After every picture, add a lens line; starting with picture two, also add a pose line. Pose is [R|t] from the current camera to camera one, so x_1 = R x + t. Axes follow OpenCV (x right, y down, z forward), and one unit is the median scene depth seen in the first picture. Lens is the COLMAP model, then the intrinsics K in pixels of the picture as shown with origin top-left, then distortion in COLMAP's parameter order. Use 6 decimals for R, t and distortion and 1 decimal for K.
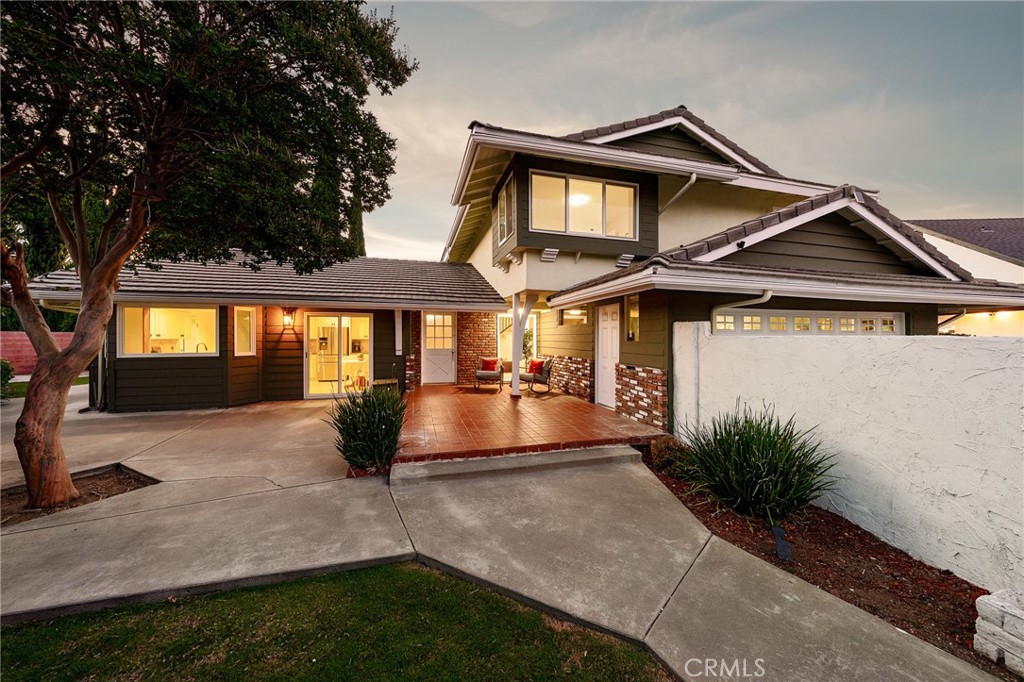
lens RADIAL K [[342.2, 0, 512.0], [0, 342.2, 341.0], [0, 0, 1]] dist [-0.000701, -0.000044]
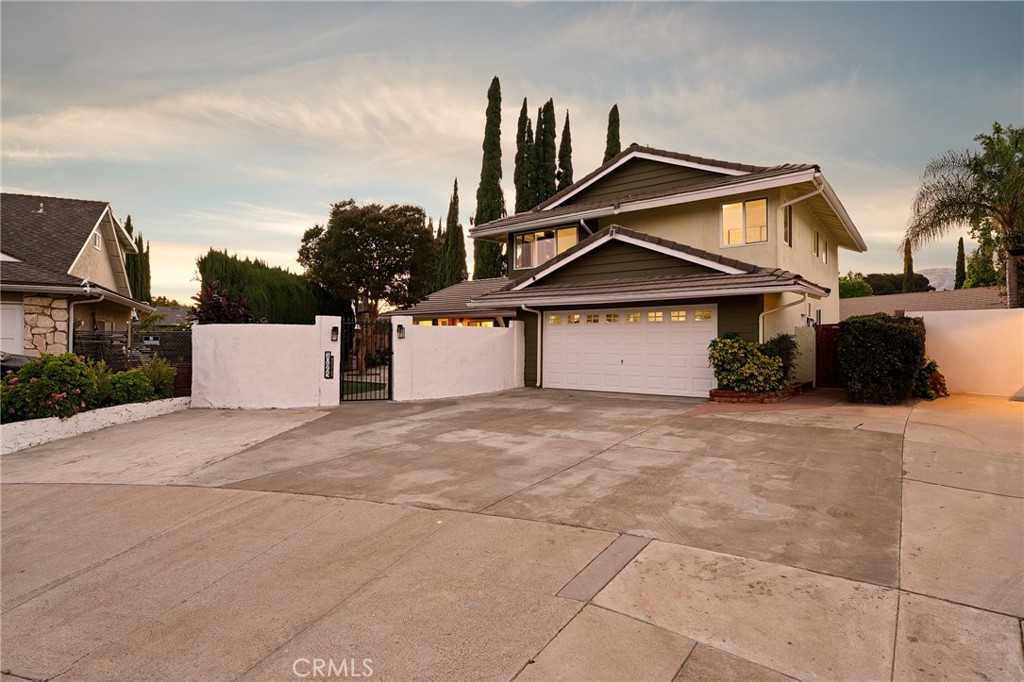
lens RADIAL K [[530.2, 0, 512.0], [0, 530.2, 341.0], [0, 0, 1]] dist [0.001866, -0.000084]
pose [[0.609618, -0.003350, -0.792688, 1.944584], [-0.009986, 0.999879, -0.011906, 0.062158], [0.792632, 0.015174, 0.609511, -0.567459]]
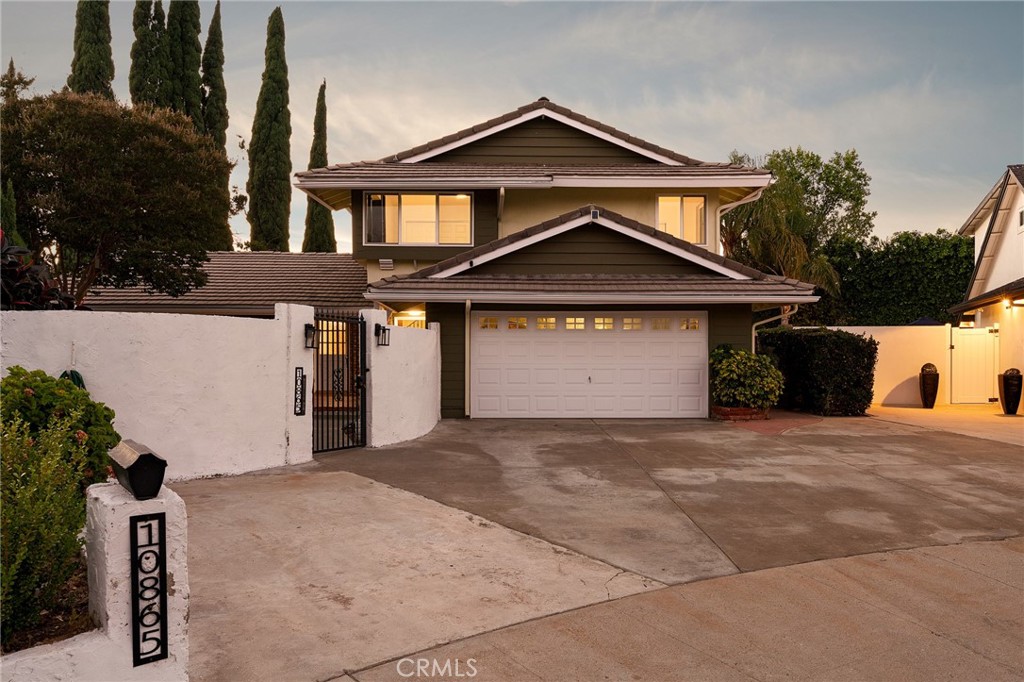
lens RADIAL K [[743.9, 0, 515.2], [0, 743.9, 372.7], [0, 0, 1]] dist [-0.000663, 0.002703]
pose [[0.970865, 0.004079, -0.239594, 1.025138], [-0.003196, 0.999987, 0.004071, 0.082535], [0.239607, -0.003187, 0.970865, -1.159384]]
